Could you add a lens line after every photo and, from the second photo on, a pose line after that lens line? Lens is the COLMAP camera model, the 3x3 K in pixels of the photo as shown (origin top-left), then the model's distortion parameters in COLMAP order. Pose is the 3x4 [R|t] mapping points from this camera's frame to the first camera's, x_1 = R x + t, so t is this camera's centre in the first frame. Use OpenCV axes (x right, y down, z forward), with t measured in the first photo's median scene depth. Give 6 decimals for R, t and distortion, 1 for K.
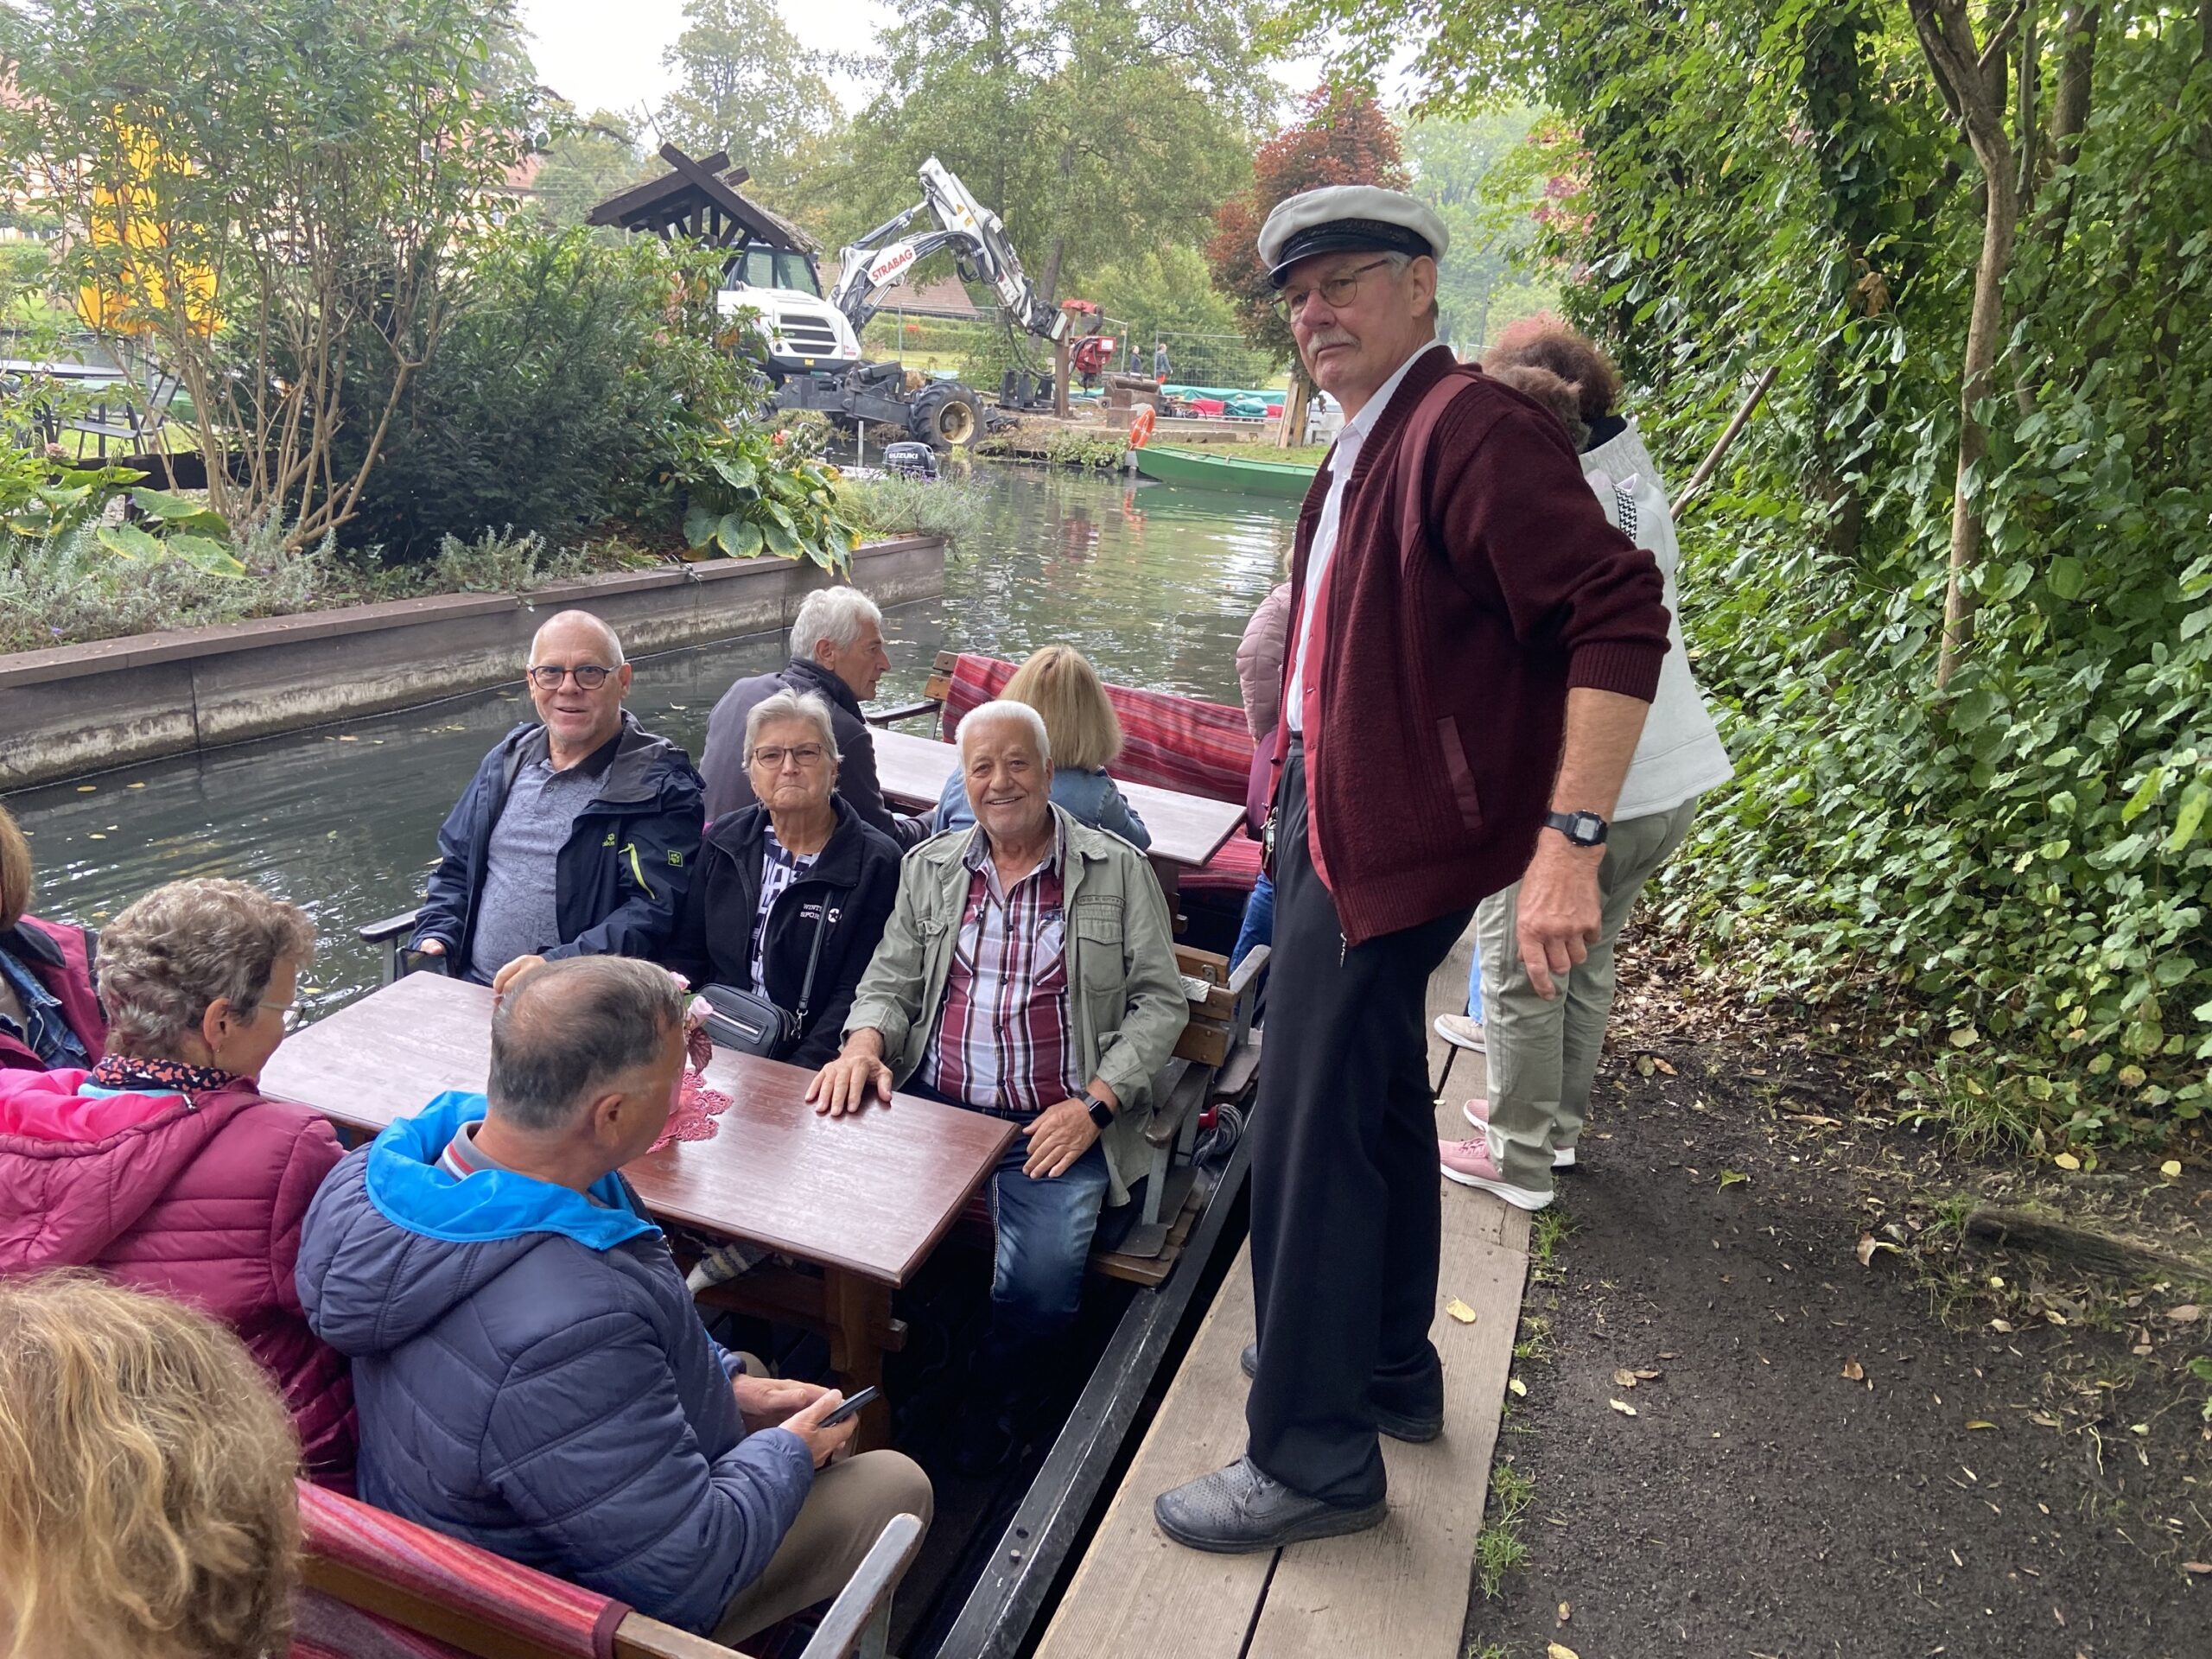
lens RADIAL K [[1632.3, 0, 1124.6], [0, 1632.3, 814.3], [0, 0, 1]] dist [0.042994, -0.068416]
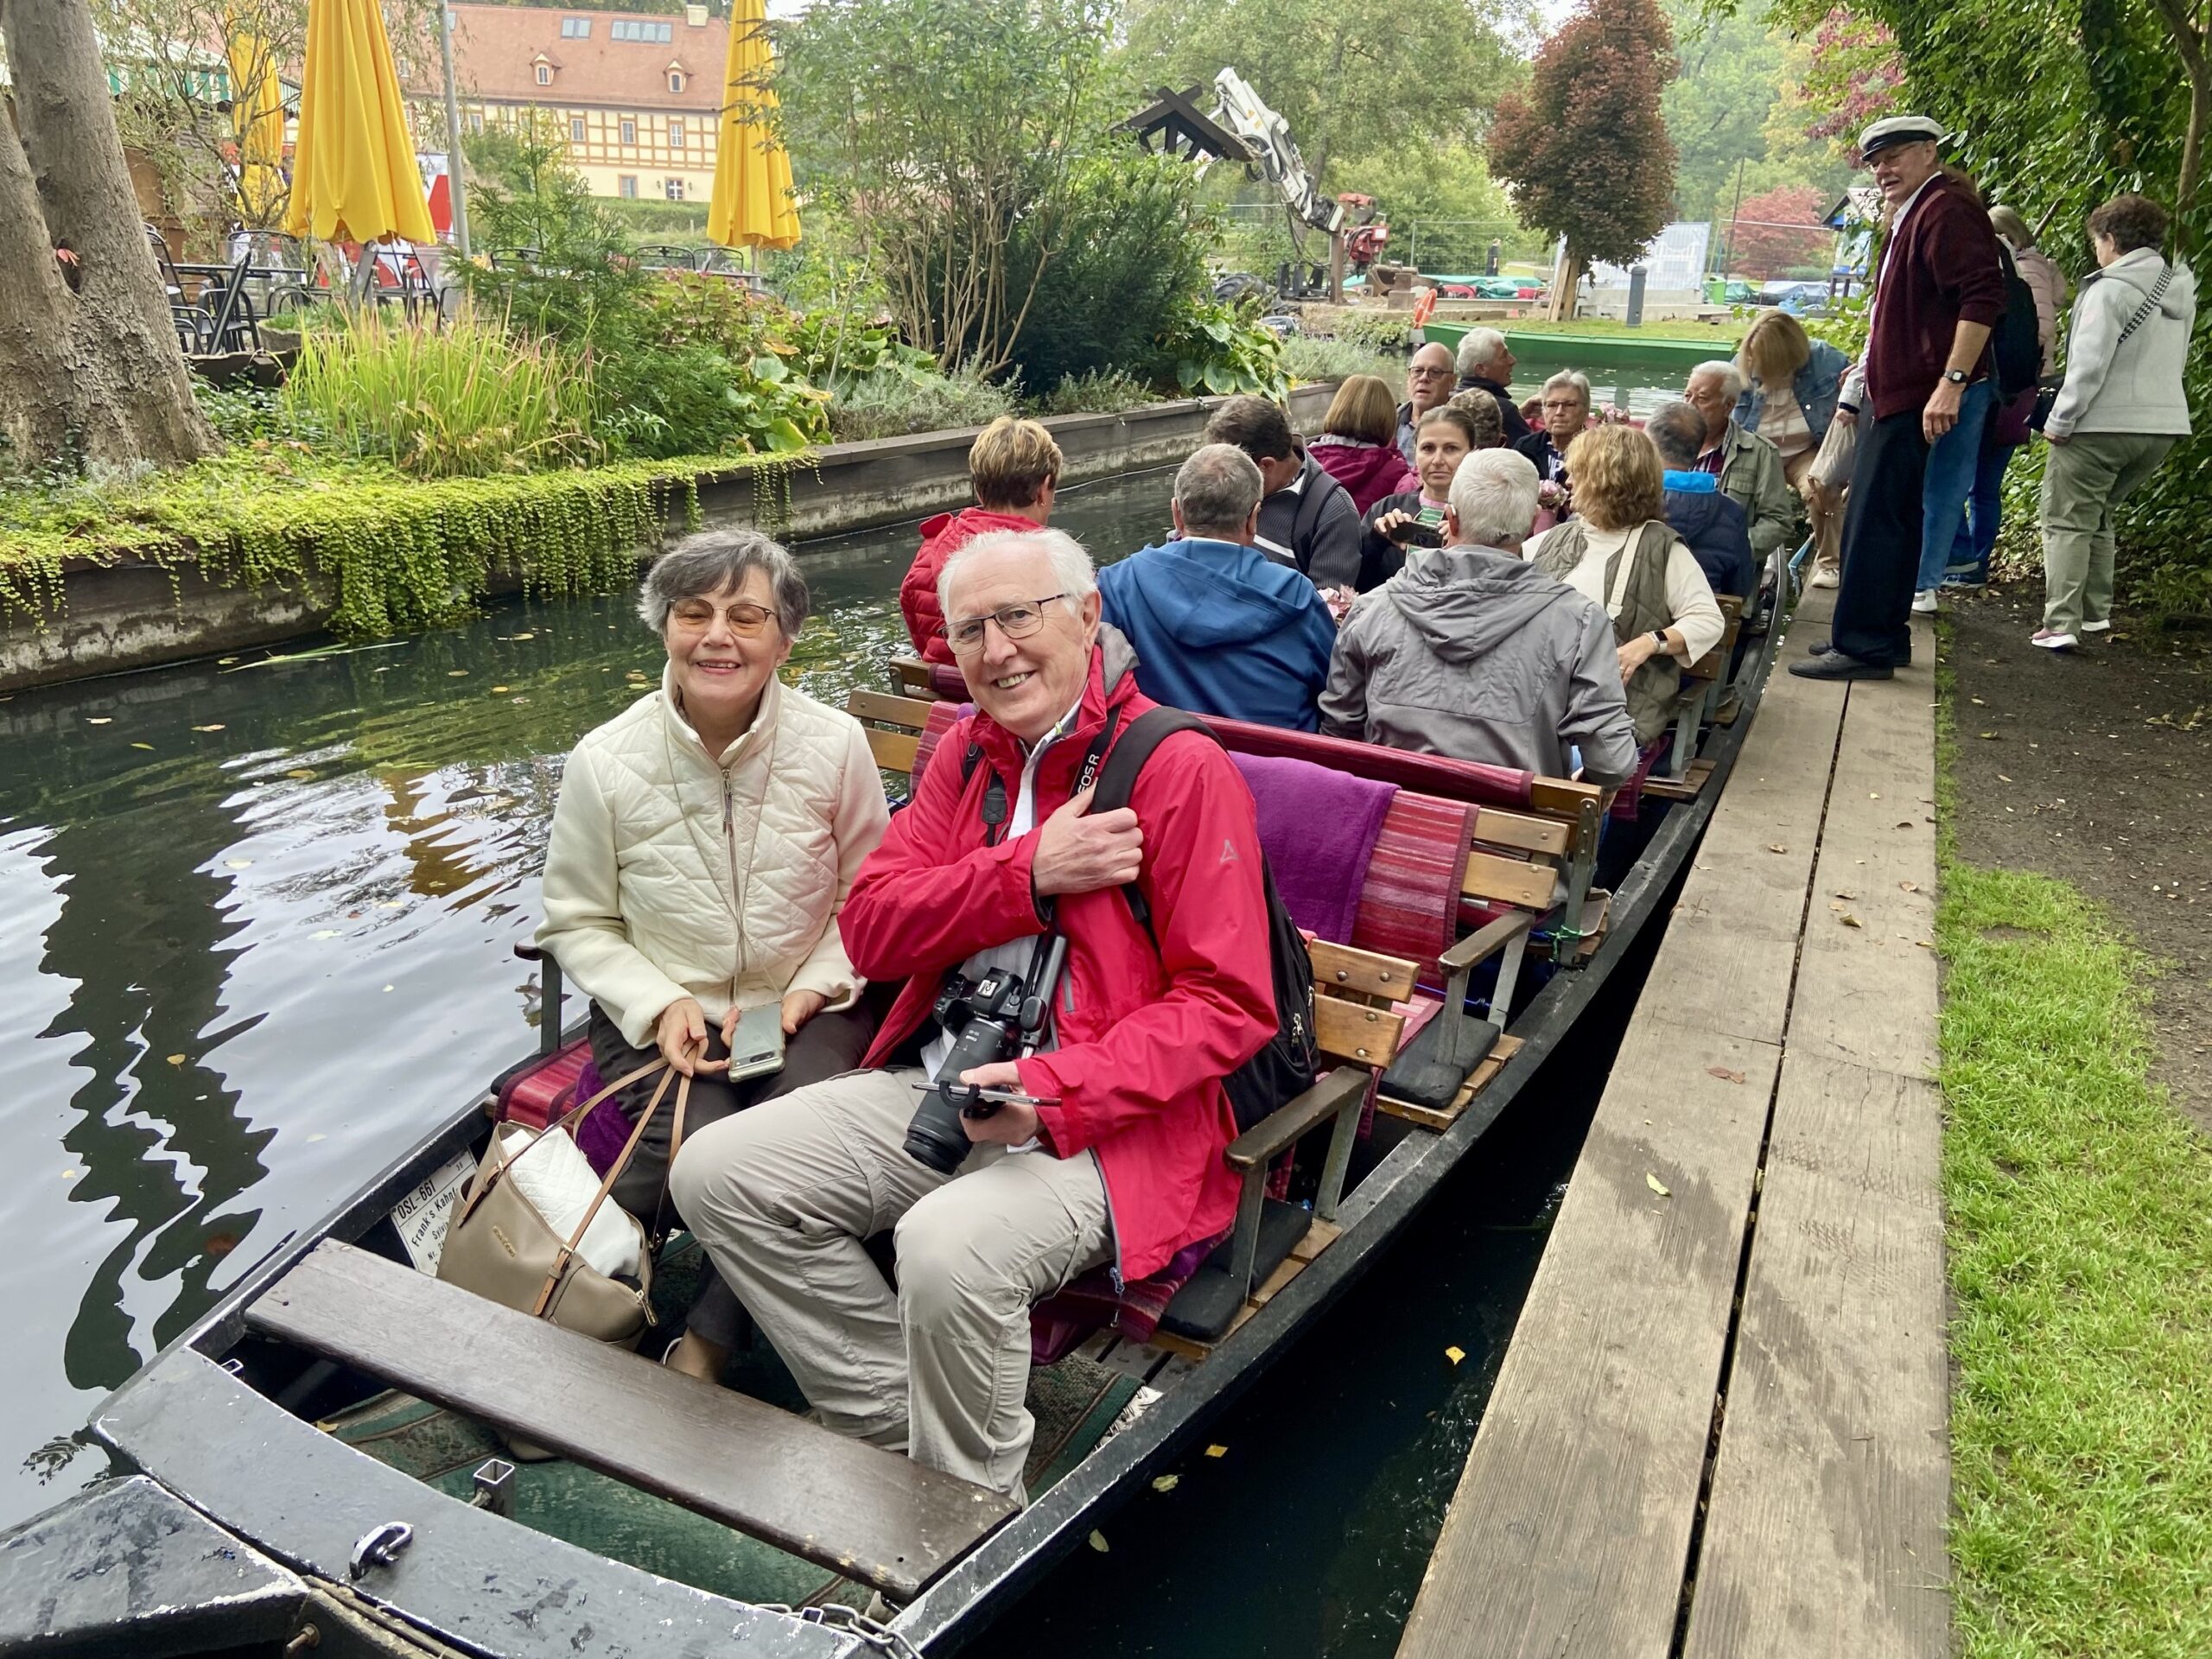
lens RADIAL K [[1632.3, 0, 1109.3], [0, 1632.3, 815.6], [0, 0, 1]] dist [0.042994, -0.068416]
pose [[0.992108, -0.000130, -0.125386, -0.155320], [0.006954, 0.998518, 0.053983, 0.112225], [0.125193, -0.054429, 0.990638, -0.352978]]
